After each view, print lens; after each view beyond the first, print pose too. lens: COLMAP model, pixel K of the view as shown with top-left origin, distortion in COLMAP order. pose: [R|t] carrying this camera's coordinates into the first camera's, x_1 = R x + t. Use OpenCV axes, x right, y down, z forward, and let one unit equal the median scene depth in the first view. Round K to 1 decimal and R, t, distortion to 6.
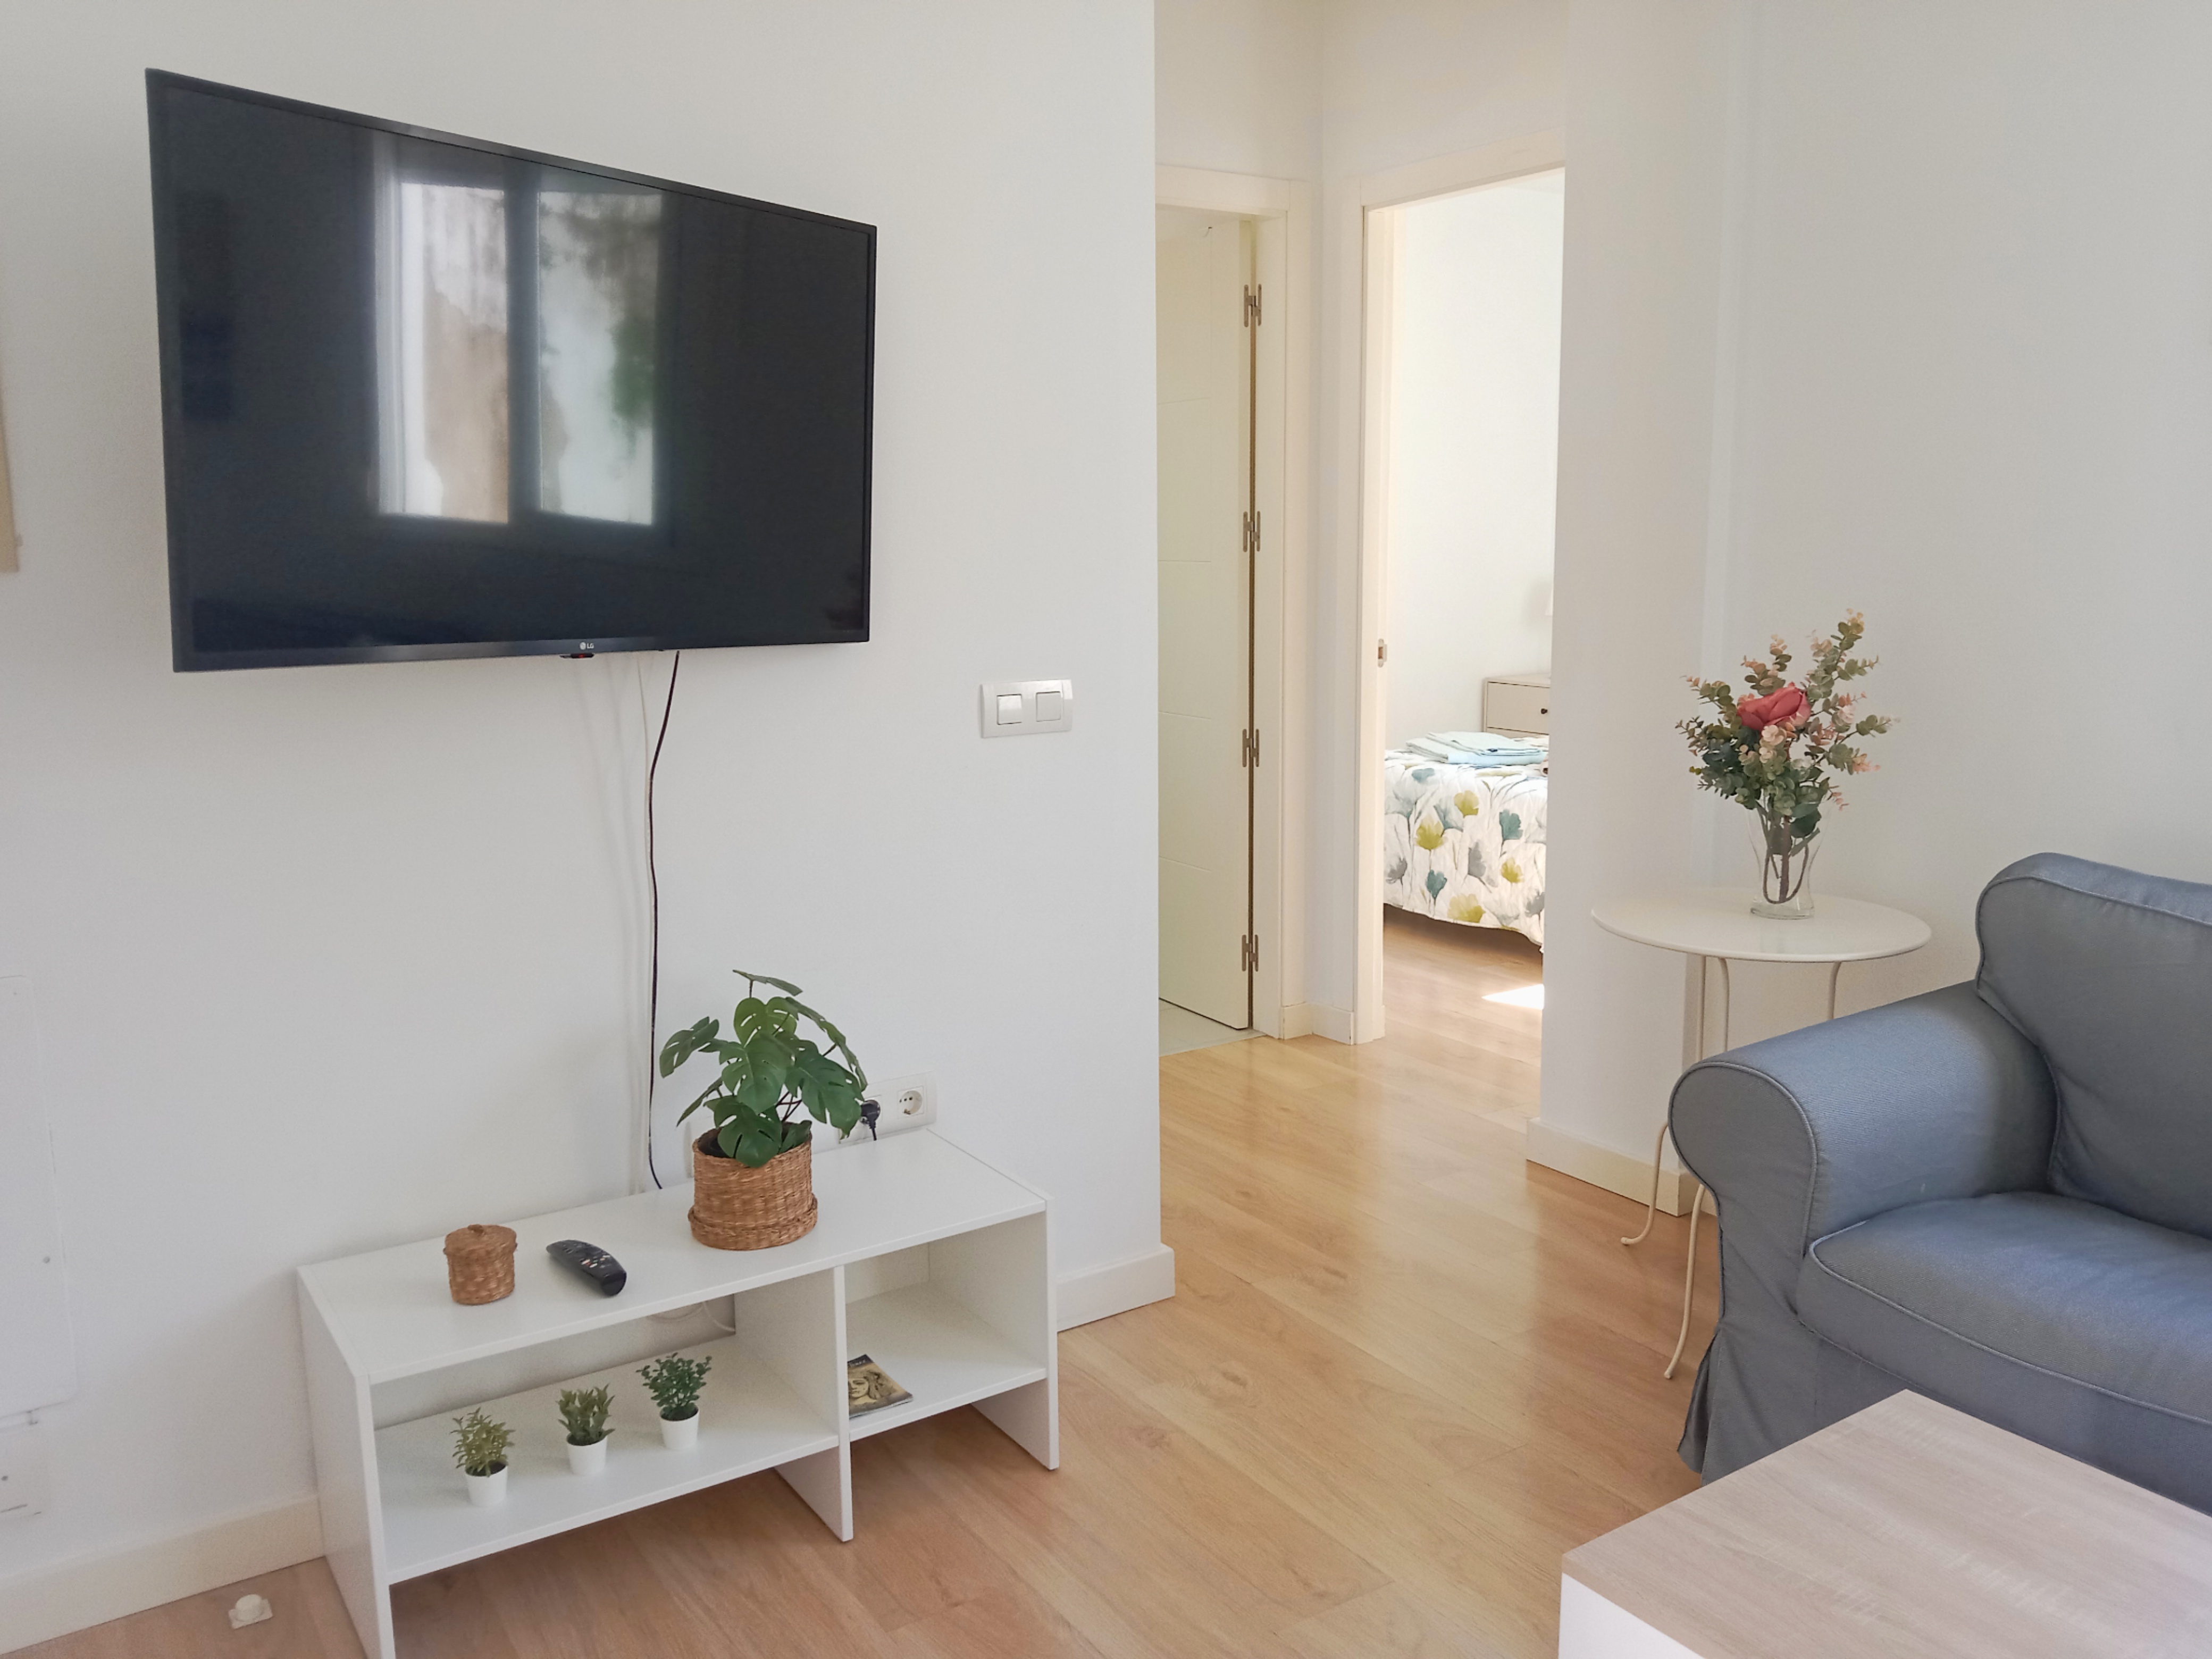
lens RADIAL K [[1774.2, 0, 1106.0], [0, 1774.2, 829.5], [0, 0, 1]] dist [0.115471, -0.281574]
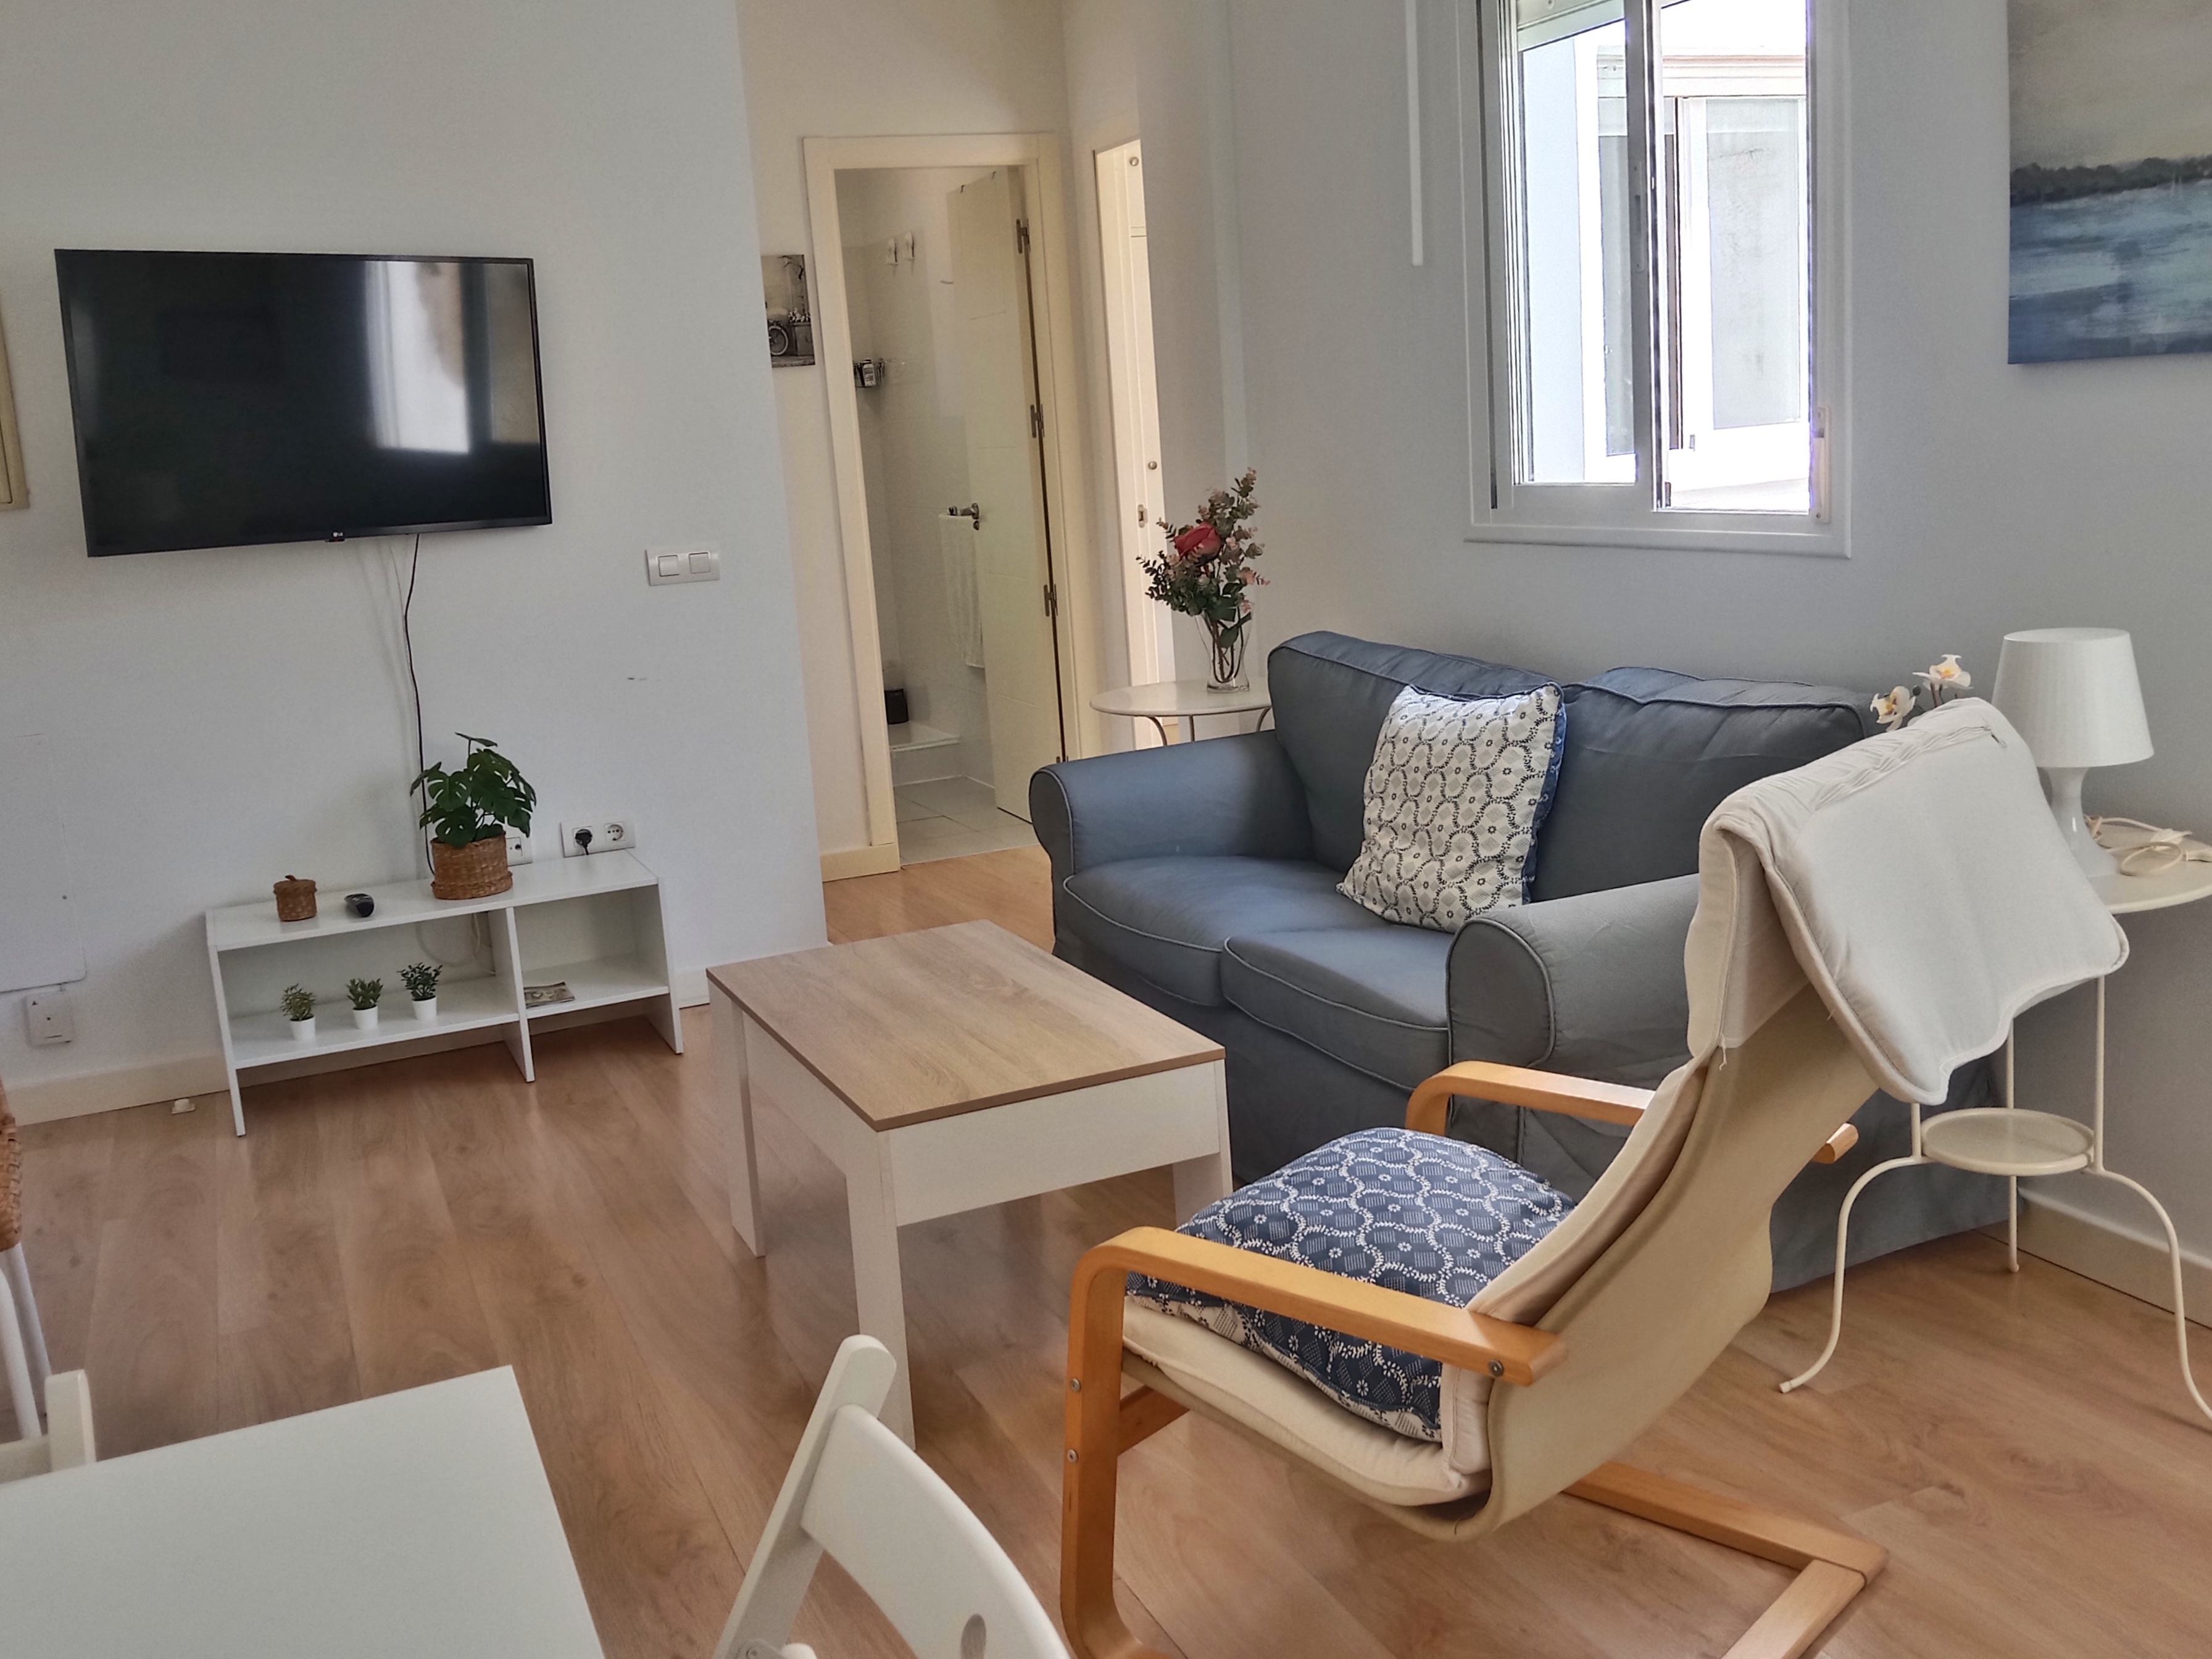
lens RADIAL K [[2067.3, 0, 1064.9], [0, 2067.3, 802.8], [0, 0, 1]] dist [0.086938, -0.169477]
pose [[0.980692, -0.024935, -0.193963, 0.581050], [0.029776, 0.999313, 0.022084, 0.097899], [0.193279, -0.027433, 0.980760, -0.617051]]
